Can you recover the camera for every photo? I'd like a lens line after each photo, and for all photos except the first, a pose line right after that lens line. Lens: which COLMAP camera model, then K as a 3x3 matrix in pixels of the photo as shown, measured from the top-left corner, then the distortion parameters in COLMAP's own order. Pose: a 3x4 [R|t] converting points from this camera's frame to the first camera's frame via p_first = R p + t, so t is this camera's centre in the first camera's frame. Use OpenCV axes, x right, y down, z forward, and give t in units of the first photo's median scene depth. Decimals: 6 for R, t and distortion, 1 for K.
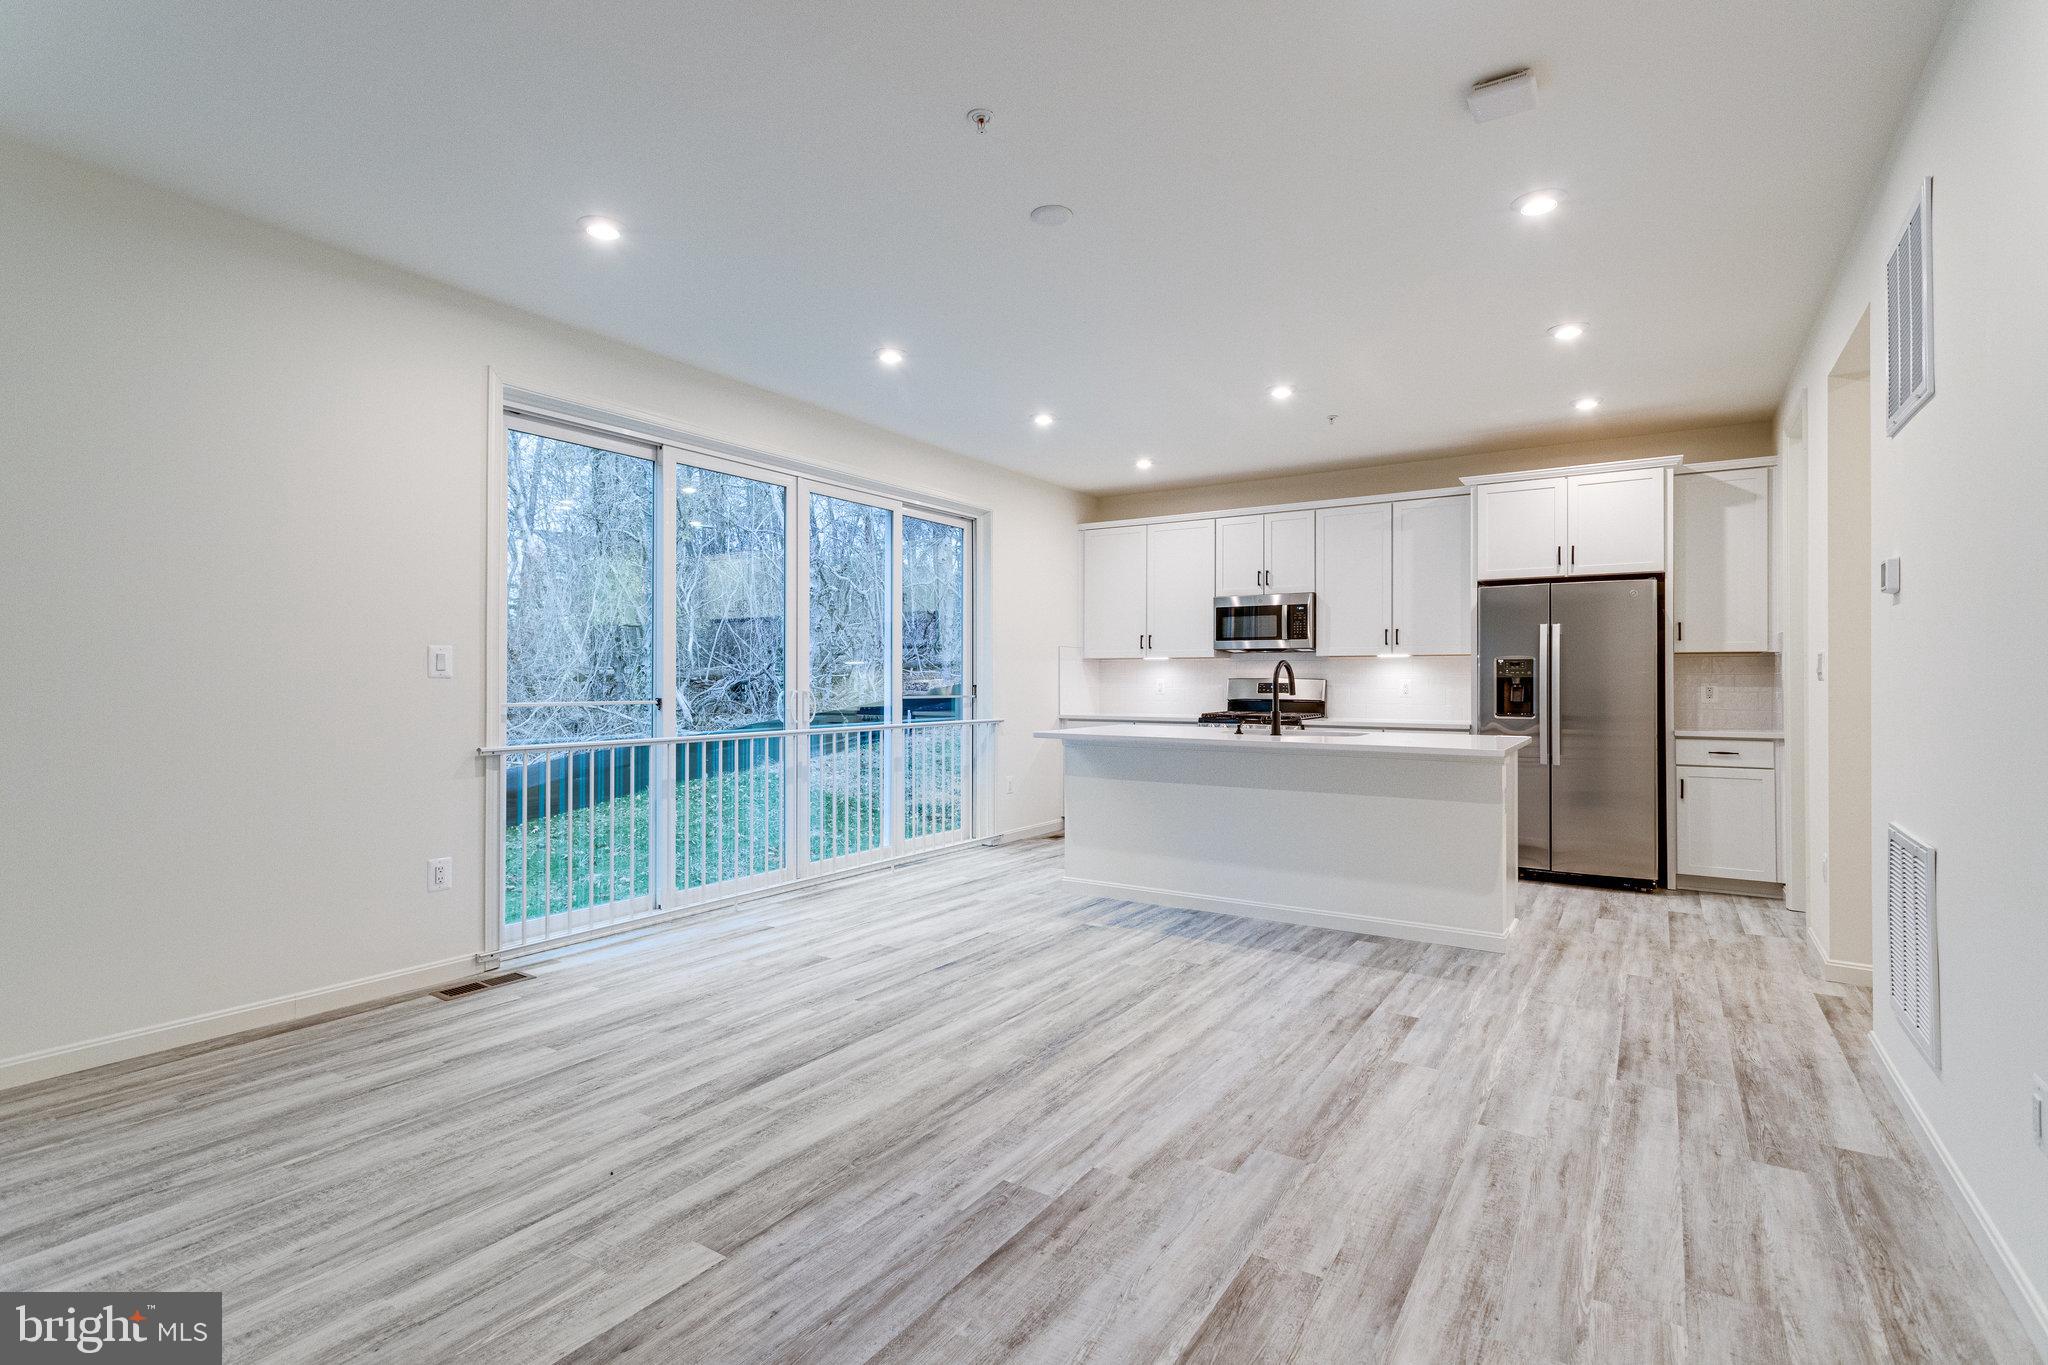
lens RADIAL K [[965.8, 0, 1024.7], [0, 965.8, 668.8], [0, 0, 1]] dist [0.002150, 0.001354]
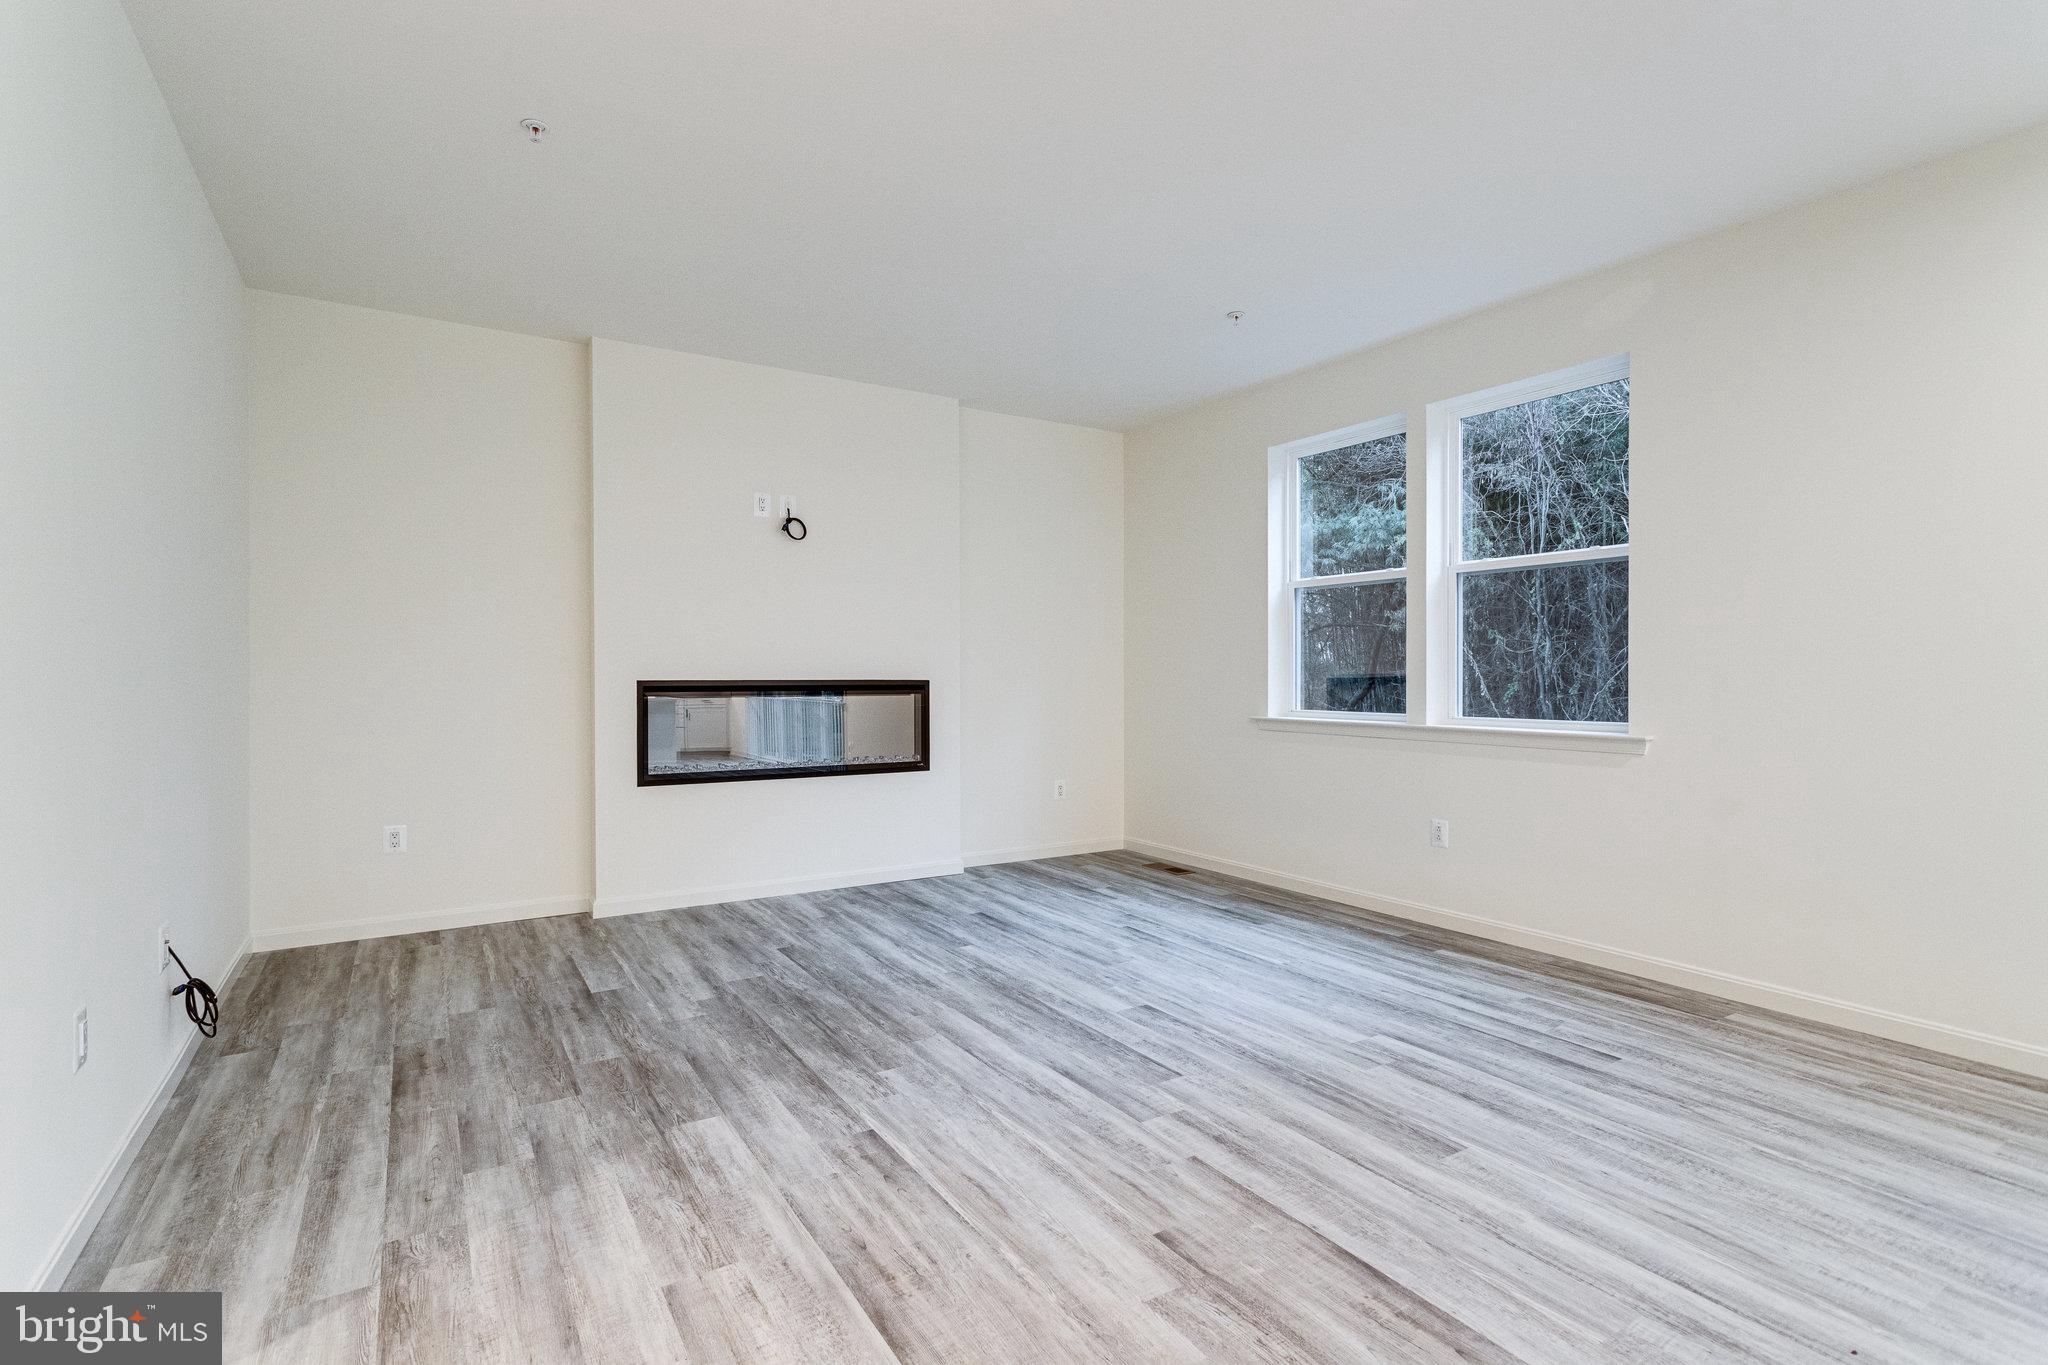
lens RADIAL K [[974.8, 0, 1024.0], [0, 974.8, 682.5], [0, 0, 1]] dist [0.002654, 0.001421]
pose [[-0.419408, 0.004012, -0.907789, 0.287814], [0.010519, 0.999945, -0.000440, 0.014026], [0.907737, -0.009734, -0.419427, 0.451061]]
